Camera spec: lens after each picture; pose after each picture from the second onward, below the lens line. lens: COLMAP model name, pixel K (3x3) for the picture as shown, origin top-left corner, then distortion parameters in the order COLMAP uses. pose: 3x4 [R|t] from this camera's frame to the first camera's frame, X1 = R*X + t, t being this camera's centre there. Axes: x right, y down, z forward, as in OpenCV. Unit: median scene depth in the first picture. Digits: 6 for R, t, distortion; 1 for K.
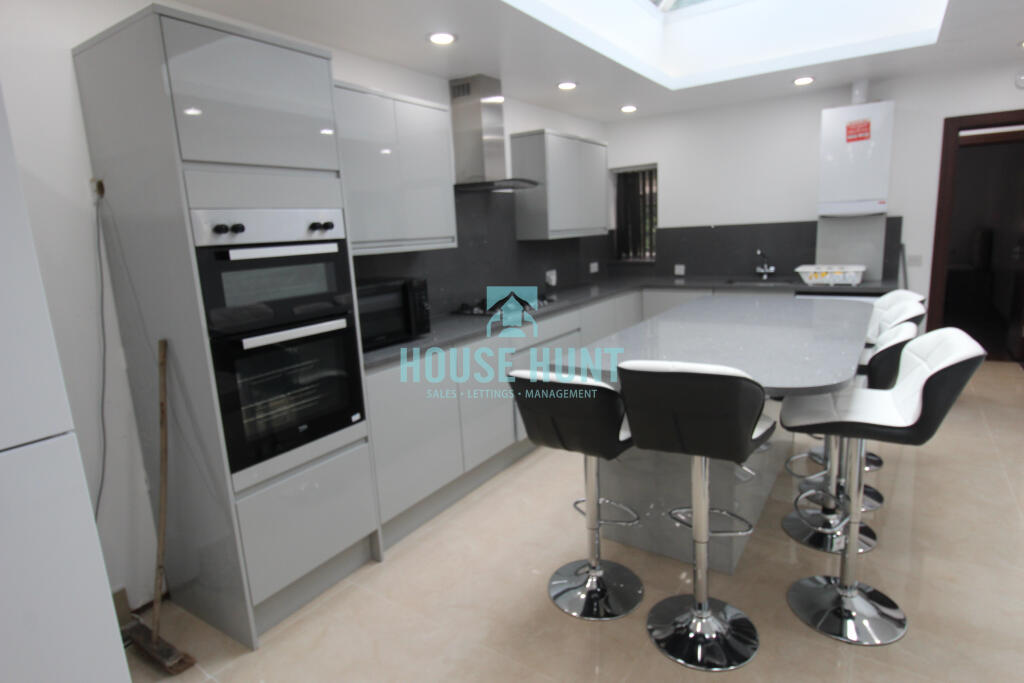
lens RADIAL K [[554.5, 0, 511.5], [0, 554.5, 332.7], [0, 0, 1]] dist [0.013349, -0.017240]
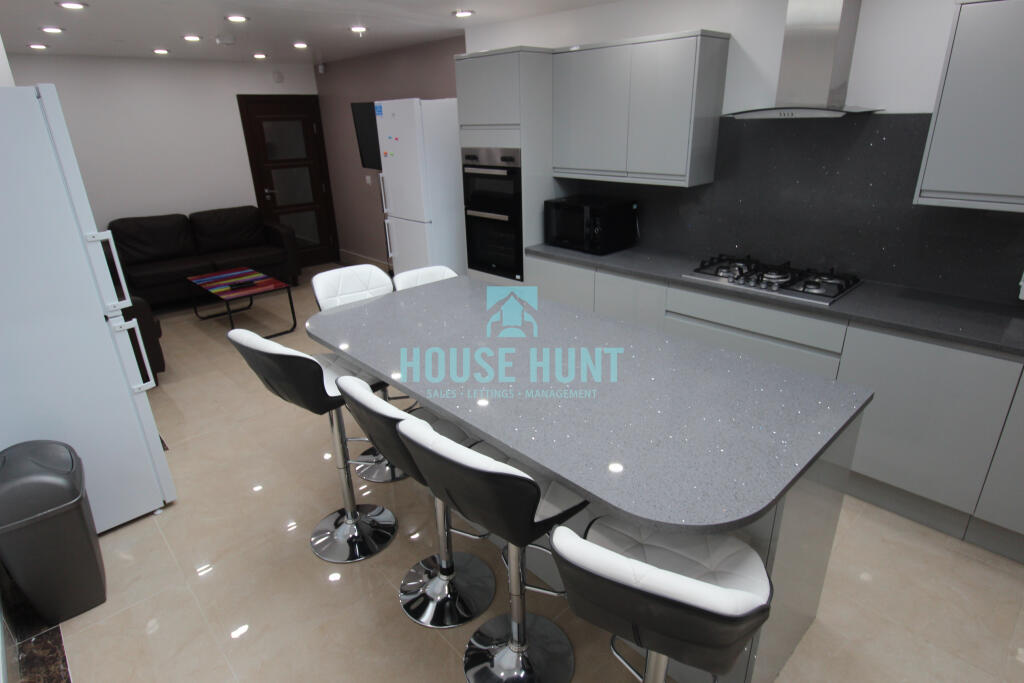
lens RADIAL K [[554.5, 0, 511.5], [0, 554.5, 332.7], [0, 0, 1]] dist [0.013349, -0.017240]
pose [[-0.220987, 0.404462, -0.887454, 0.944294], [-0.141708, 0.886978, 0.439532, -0.318581], [0.964927, 0.222890, -0.138695, 0.925661]]
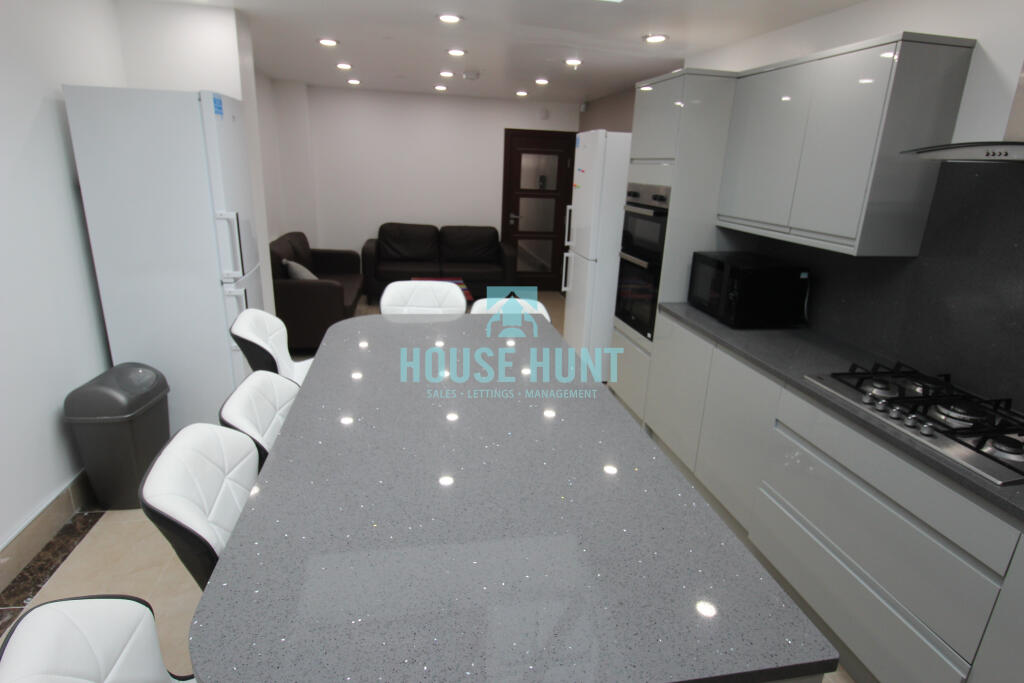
lens RADIAL K [[554.5, 0, 511.5], [0, 554.5, 332.7], [0, 0, 1]] dist [0.013349, -0.017240]
pose [[-0.716947, 0.222337, -0.660721, 0.669846], [-0.132946, 0.886777, 0.442665, -0.320848], [0.684333, 0.405207, -0.606214, 1.195631]]
